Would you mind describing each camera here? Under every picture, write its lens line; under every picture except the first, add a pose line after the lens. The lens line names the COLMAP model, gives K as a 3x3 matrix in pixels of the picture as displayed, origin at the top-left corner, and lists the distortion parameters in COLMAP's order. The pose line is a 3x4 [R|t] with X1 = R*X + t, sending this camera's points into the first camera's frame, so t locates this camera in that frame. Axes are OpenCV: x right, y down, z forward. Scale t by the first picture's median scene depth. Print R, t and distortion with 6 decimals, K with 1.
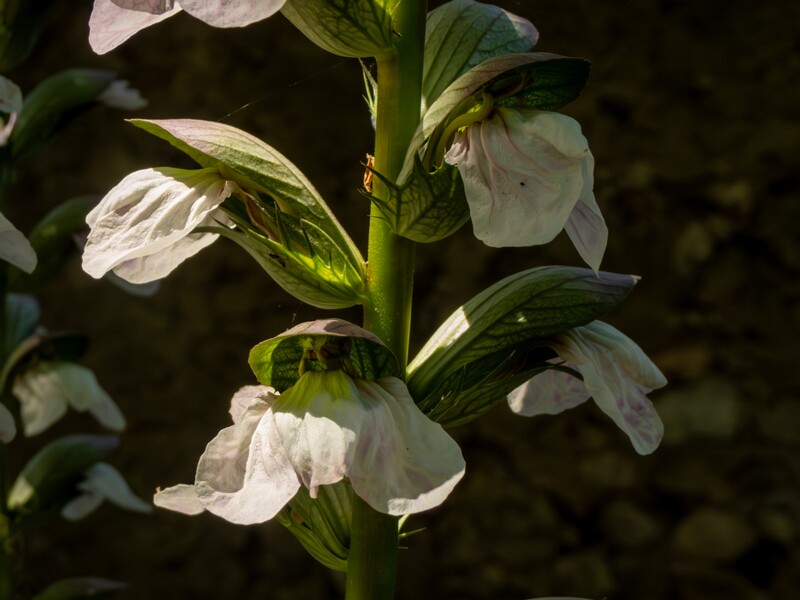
lens RADIAL K [[2236.1, 0, 400.0], [0, 2236.1, 300.0], [0, 0, 1]] dist [-0.134605, 0.993669]
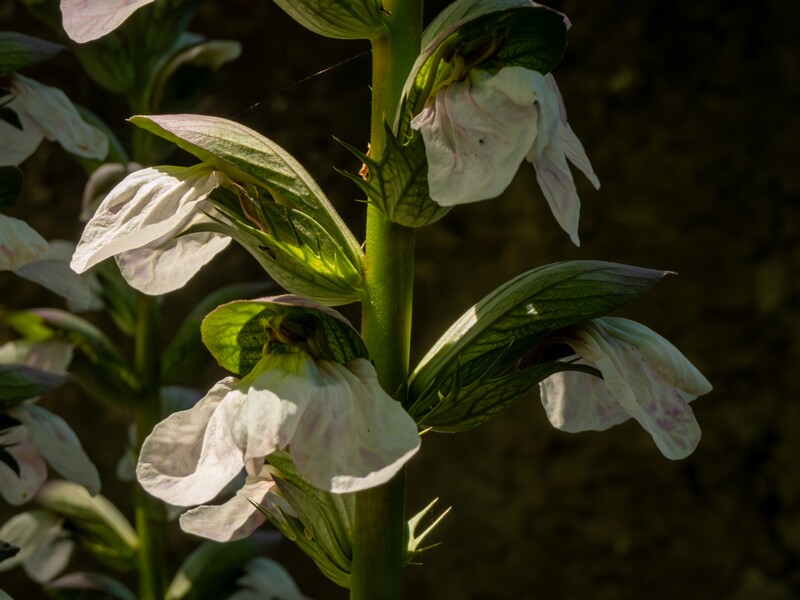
lens RADIAL K [[2236.1, 0, 400.0], [0, 2236.1, 300.0], [0, 0, 1]] dist [-0.134605, 0.993669]
pose [[0.985259, -0.025736, -0.169121, 0.160548], [0.010447, 0.995825, -0.090682, 0.088950], [0.170749, 0.087578, 0.981415, 0.076507]]
